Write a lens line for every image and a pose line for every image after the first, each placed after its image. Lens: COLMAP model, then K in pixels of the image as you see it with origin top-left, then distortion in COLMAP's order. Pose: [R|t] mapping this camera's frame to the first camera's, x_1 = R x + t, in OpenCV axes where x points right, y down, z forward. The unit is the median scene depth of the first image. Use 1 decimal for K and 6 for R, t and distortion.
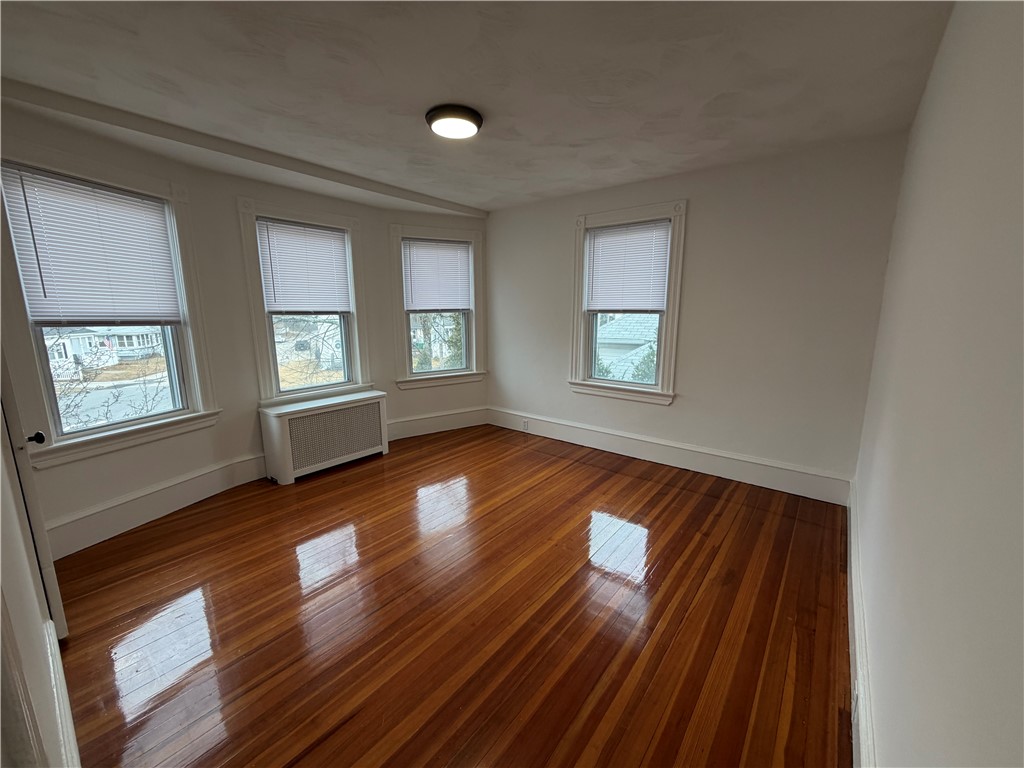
lens RADIAL K [[408.2, 0, 514.6], [0, 408.2, 380.2], [0, 0, 1]] dist [0.002159, 0.000004]
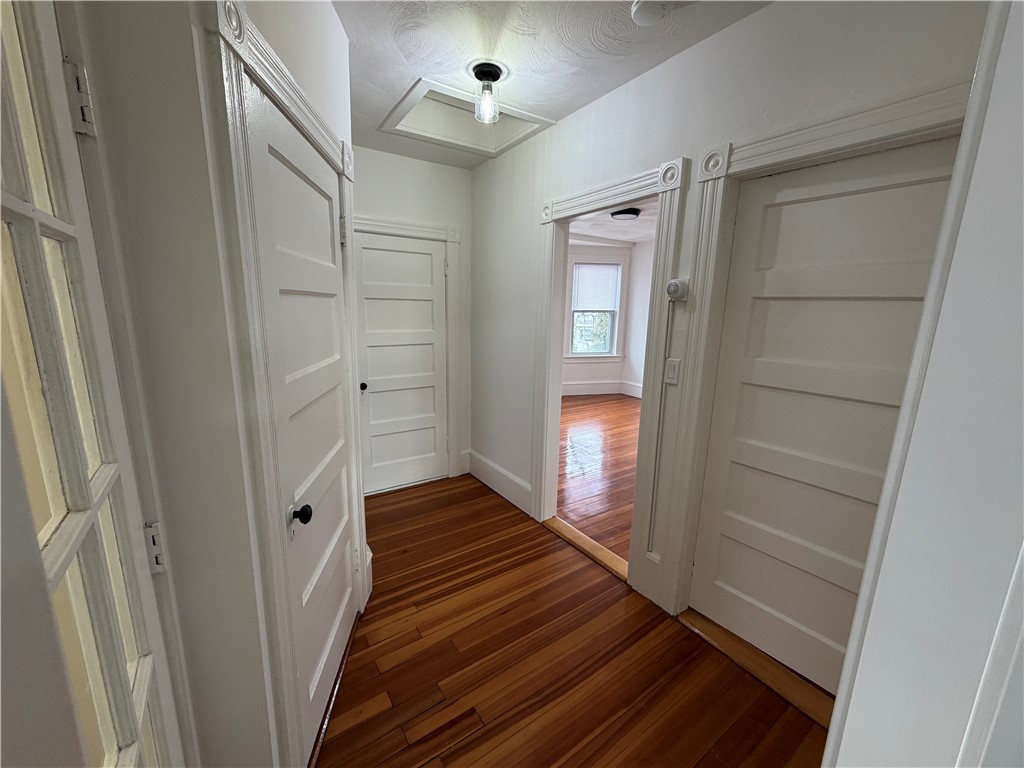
lens RADIAL K [[408.2, 0, 510.2], [0, 408.2, 389.0], [0, 0, 1]] dist [0.002159, 0.000004]
pose [[0.953238, 0.083389, -0.290487, -0.128976], [-0.077888, 0.996496, 0.030471, 0.480882], [0.292011, -0.006421, 0.956394, -2.748802]]
